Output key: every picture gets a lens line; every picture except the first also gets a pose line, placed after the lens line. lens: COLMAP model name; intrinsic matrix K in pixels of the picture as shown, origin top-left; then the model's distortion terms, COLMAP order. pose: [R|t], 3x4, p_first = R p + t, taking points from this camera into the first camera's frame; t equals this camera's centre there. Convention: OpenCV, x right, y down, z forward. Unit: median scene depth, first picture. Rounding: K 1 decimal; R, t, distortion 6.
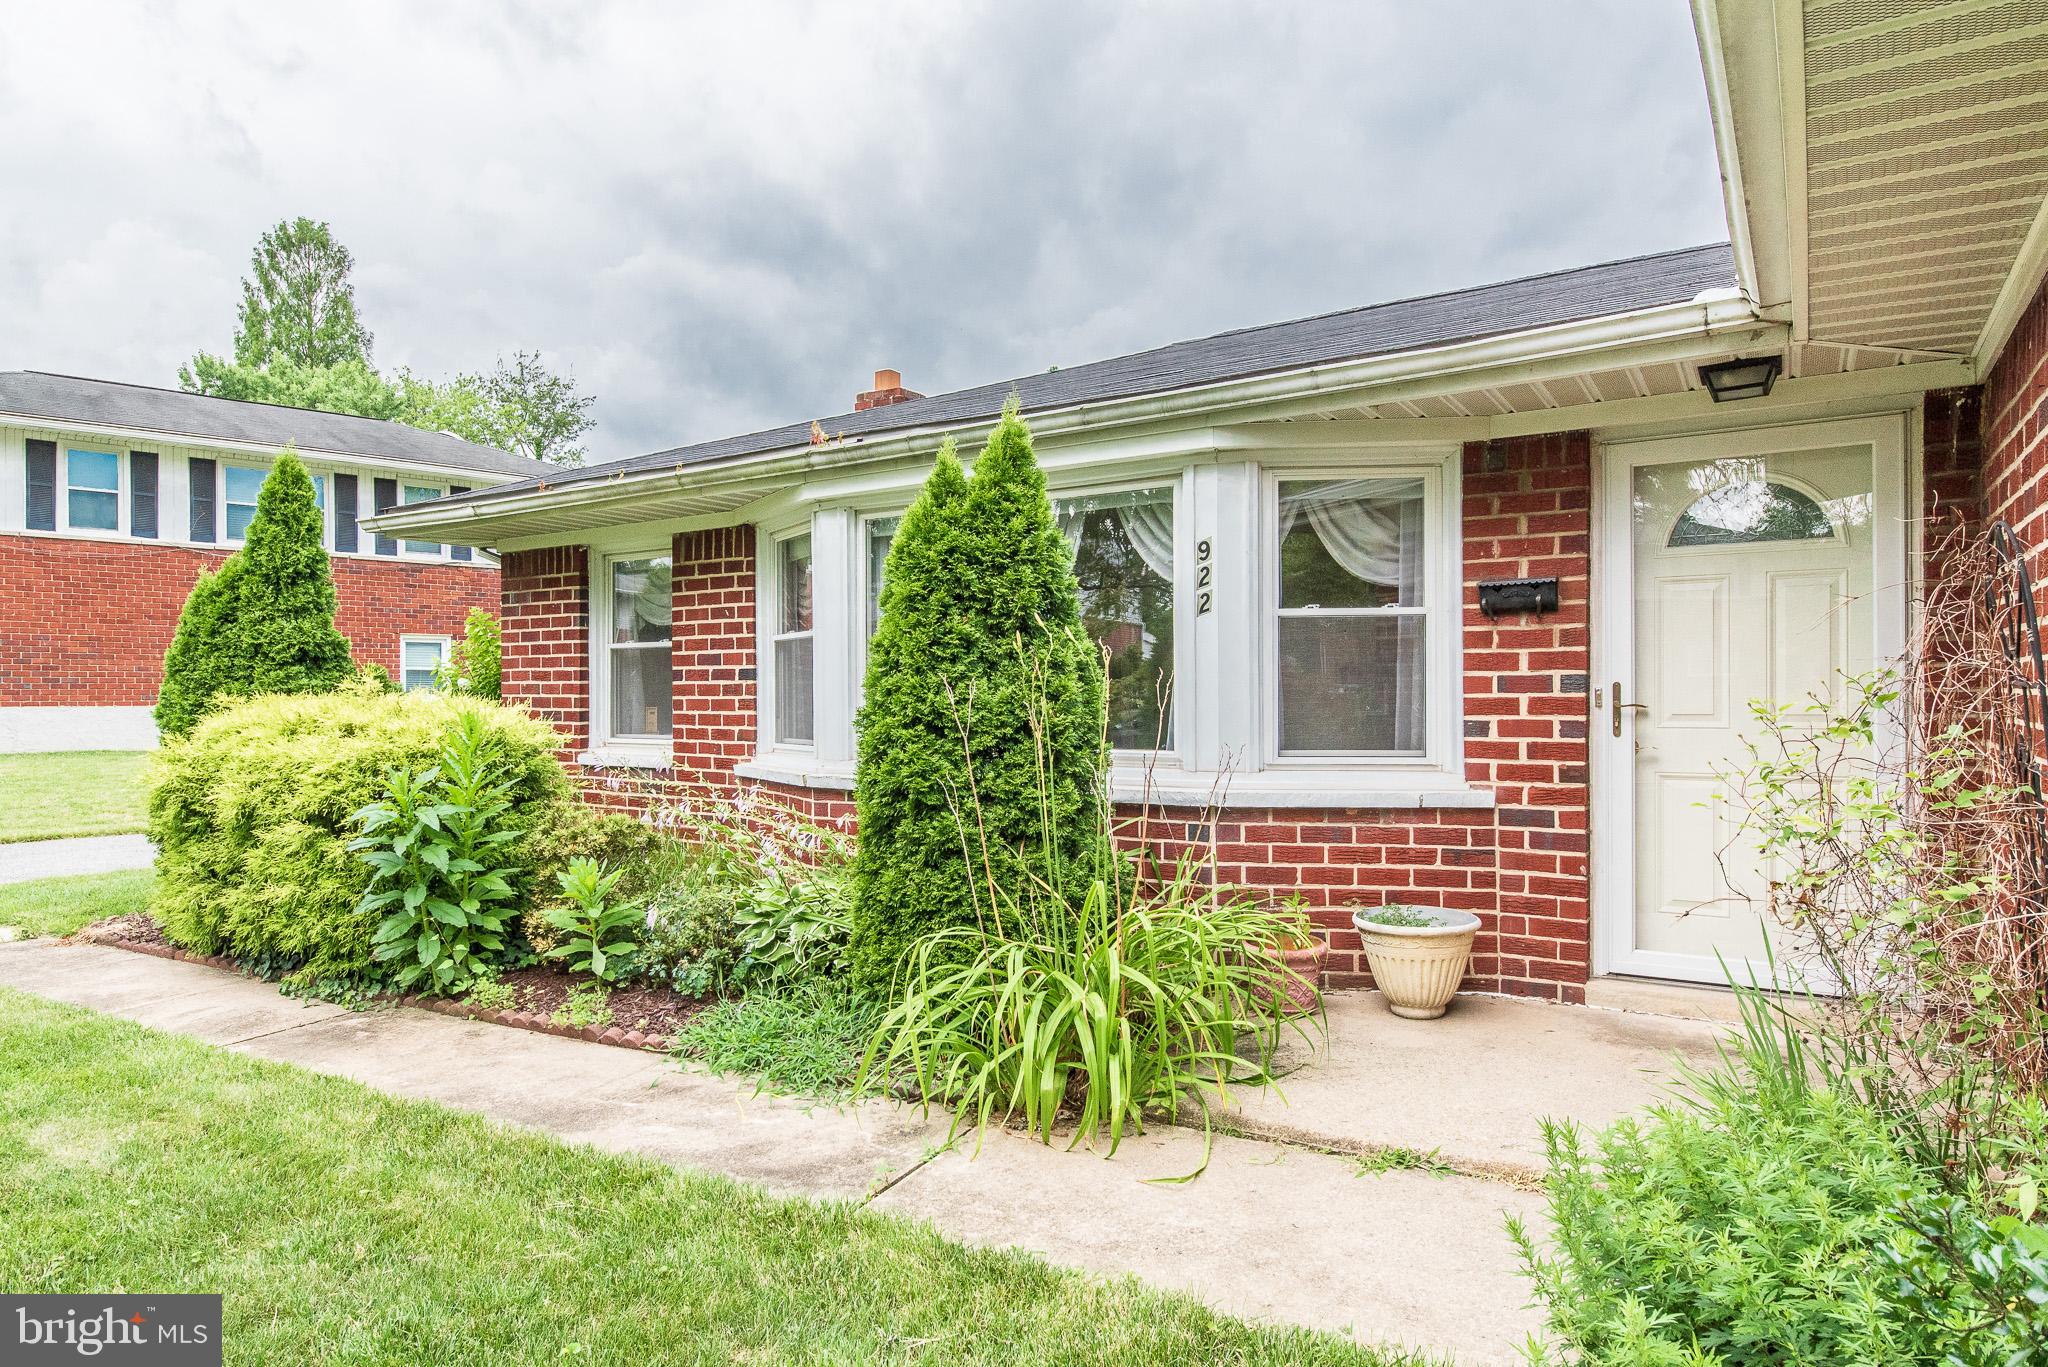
lens RADIAL K [[1120.1, 0, 1058.3], [0, 1120.1, 688.7], [0, 0, 1]] dist [-0.016716, -0.001205]
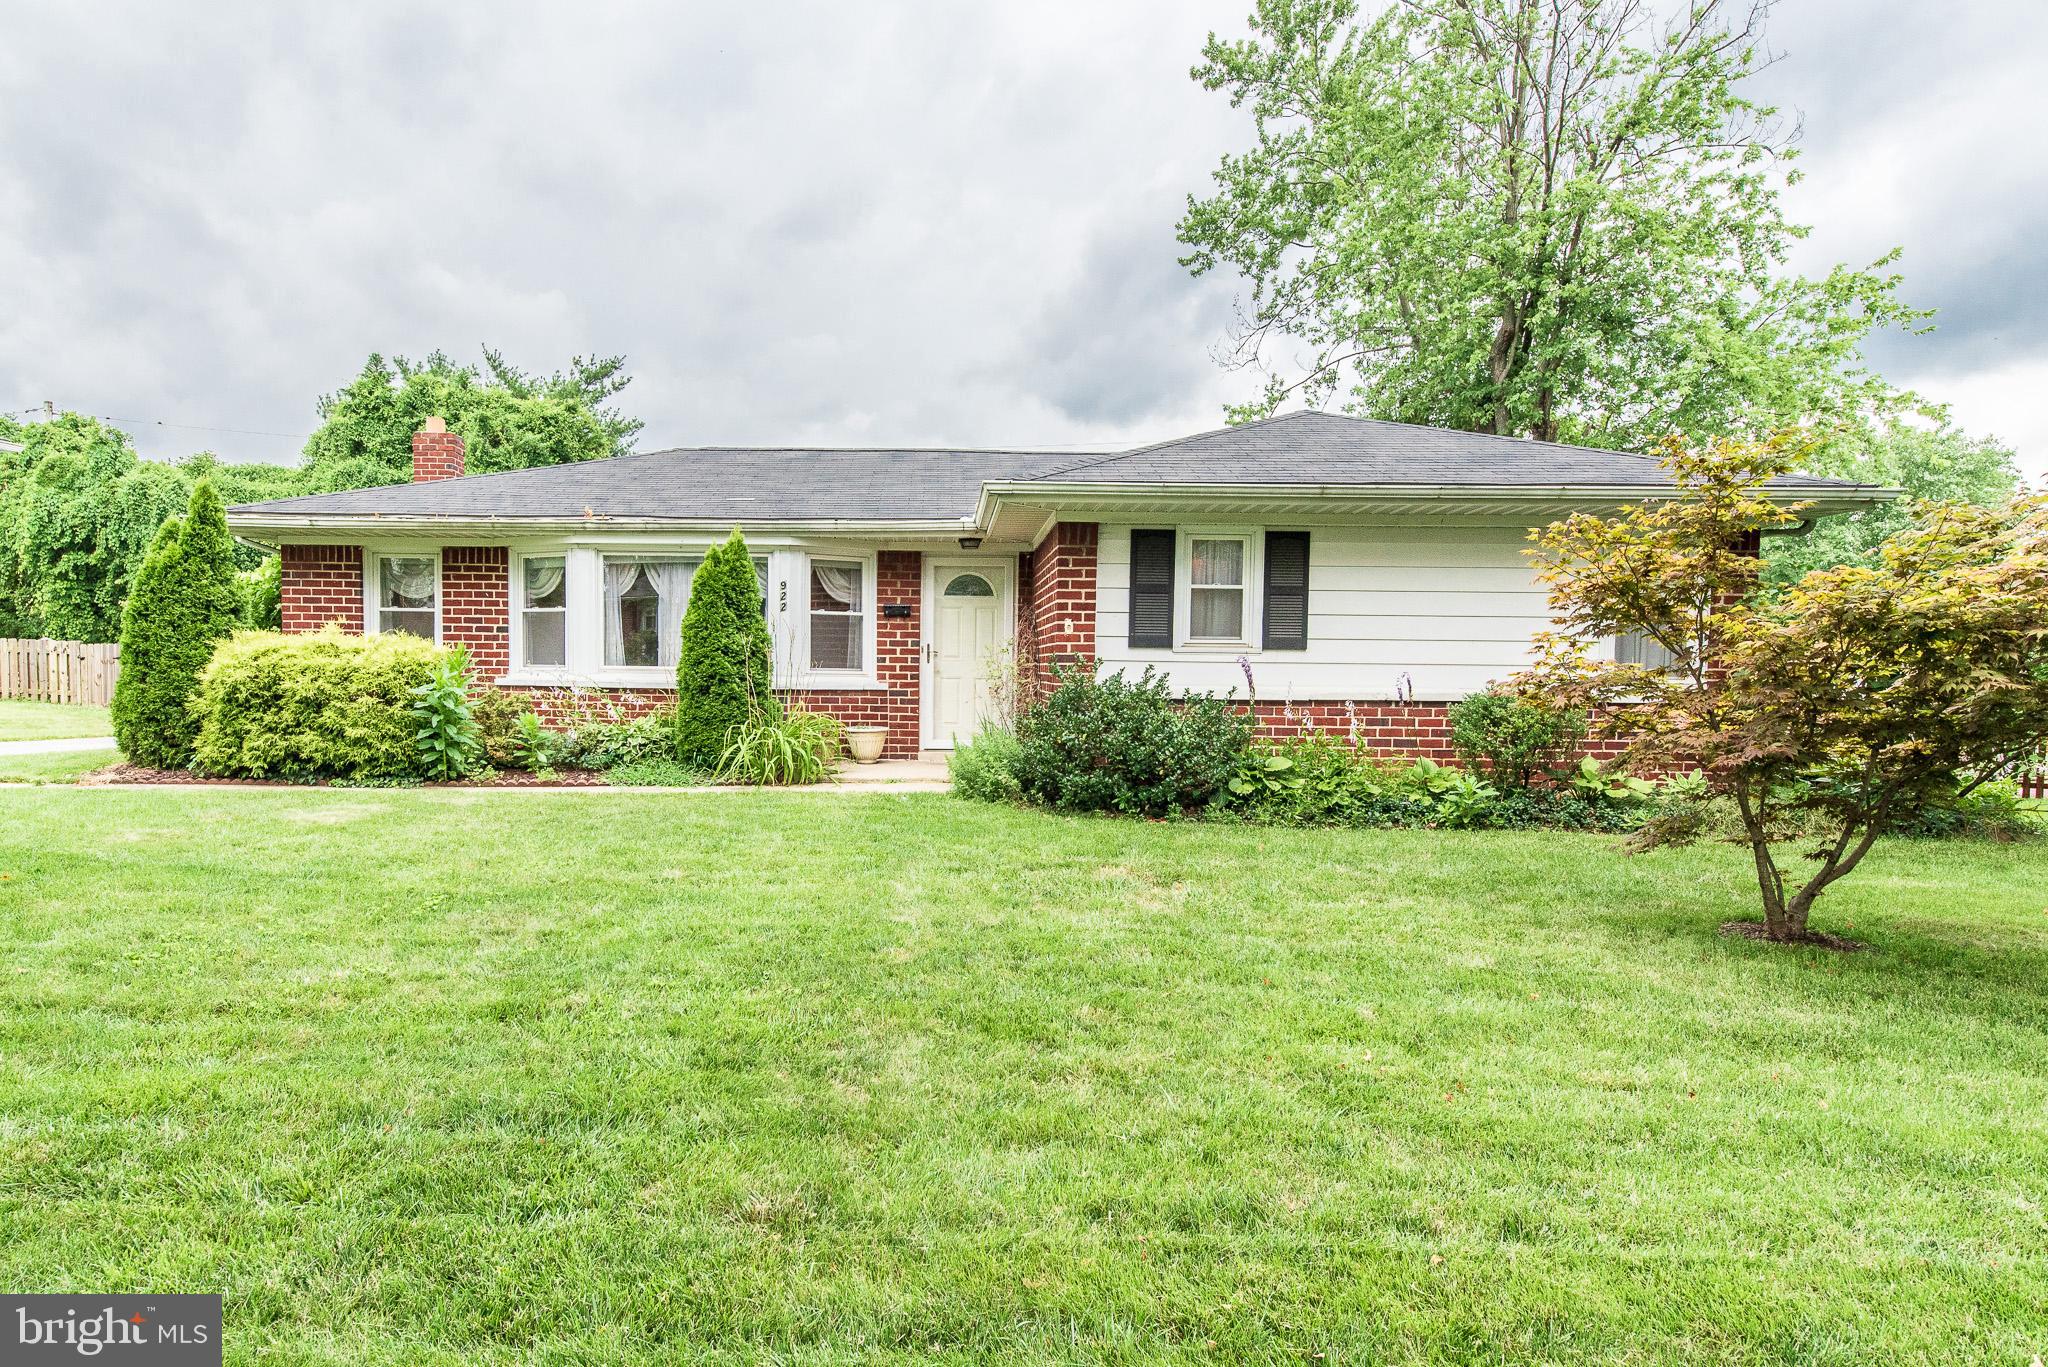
lens RADIAL K [[993.8, 0, 1021.0], [0, 993.8, 680.7], [0, 0, 1]] dist [-0.008514, 0.000202]
pose [[0.784744, 0.003710, 0.619809, -0.827766], [-0.014631, 0.999814, 0.012540, 0.050858], [-0.619648, -0.018909, 0.784652, -1.054494]]
